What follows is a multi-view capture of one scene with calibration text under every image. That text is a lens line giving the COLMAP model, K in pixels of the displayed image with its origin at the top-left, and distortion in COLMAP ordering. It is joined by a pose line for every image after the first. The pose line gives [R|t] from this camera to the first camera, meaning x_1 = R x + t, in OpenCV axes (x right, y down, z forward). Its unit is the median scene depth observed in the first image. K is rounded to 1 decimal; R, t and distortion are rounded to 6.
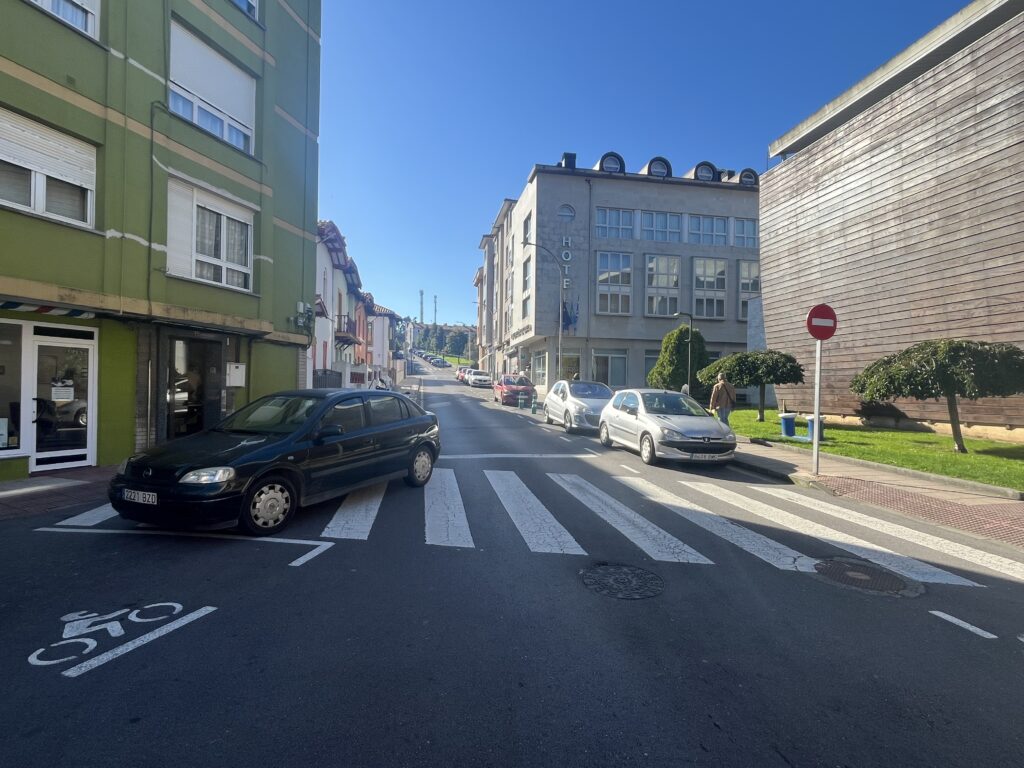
lens RADIAL K [[530.7, 0, 516.4], [0, 530.7, 383.9], [0, 0, 1]] dist [0.000012, -0.002360]
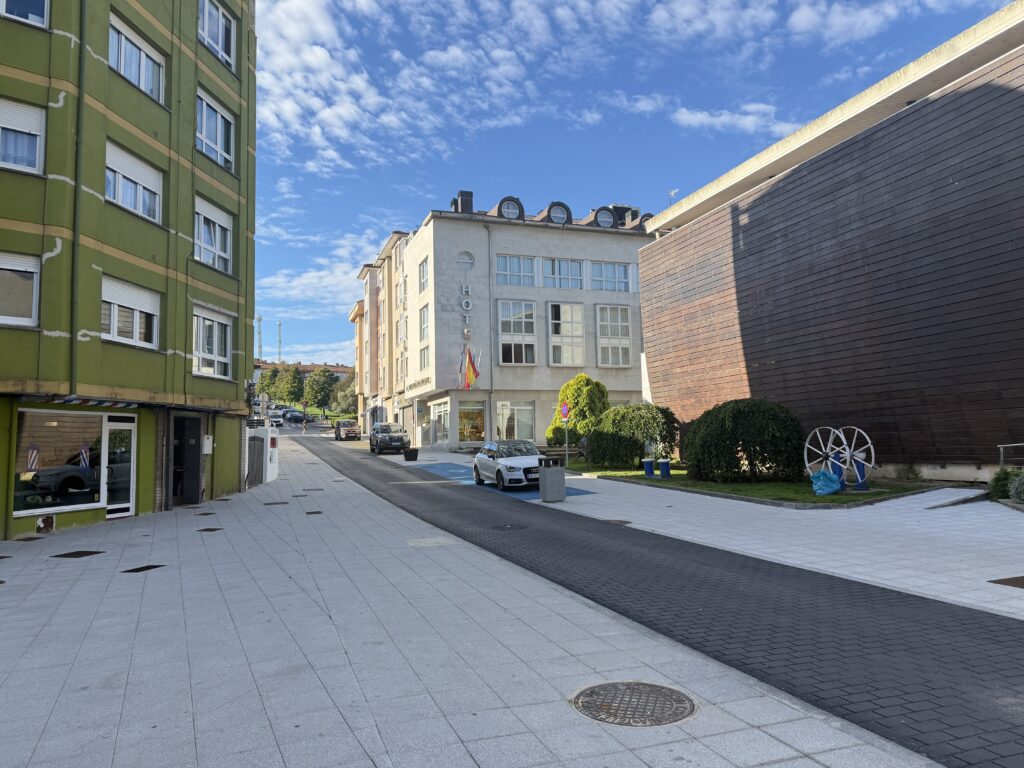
lens RADIAL K [[720.6, 0, 517.5], [0, 720.6, 381.3], [0, 0, 1]] dist [0.021401, -0.005844]
pose [[0.985611, -0.021778, 0.167620, -0.035351], [0.034875, 0.996529, -0.075589, -0.003809], [-0.165392, 0.080347, 0.982950, -0.270405]]
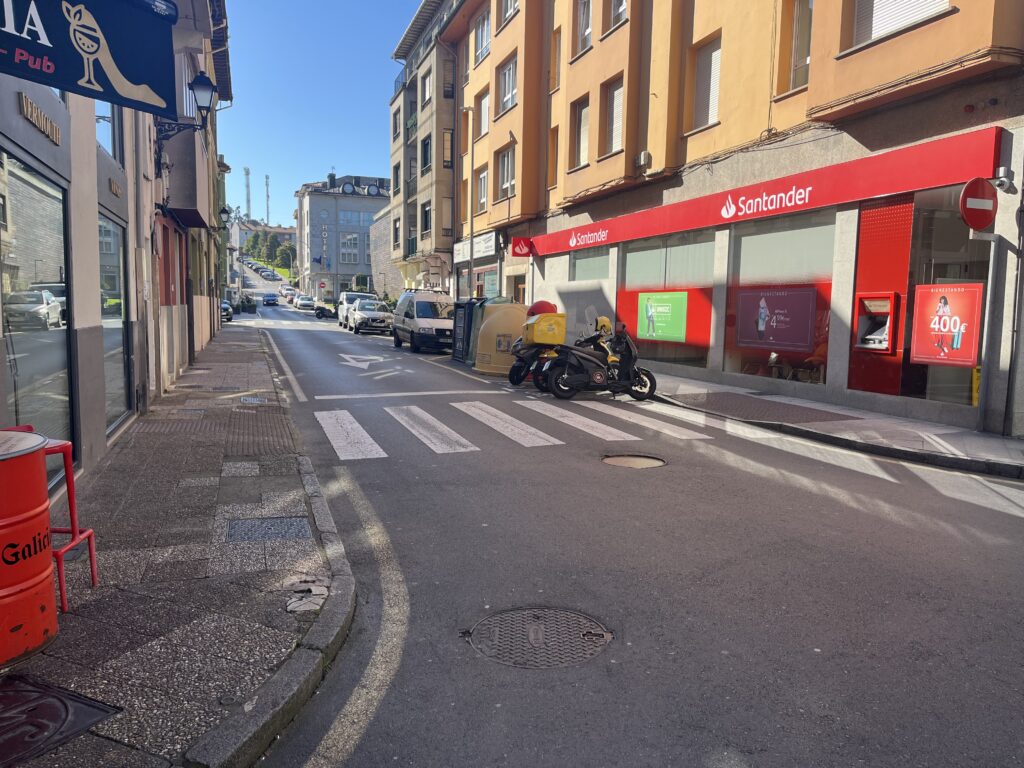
lens RADIAL K [[776.2, 0, 512.1], [0, 776.2, 383.1], [0, 0, 1]] dist [0.024955, -0.022491]
pose [[0.989299, -0.007747, 0.145693, 0.343052], [-0.007980, 0.994222, 0.107050, 0.007566], [-0.145681, -0.107067, 0.983521, -2.013967]]
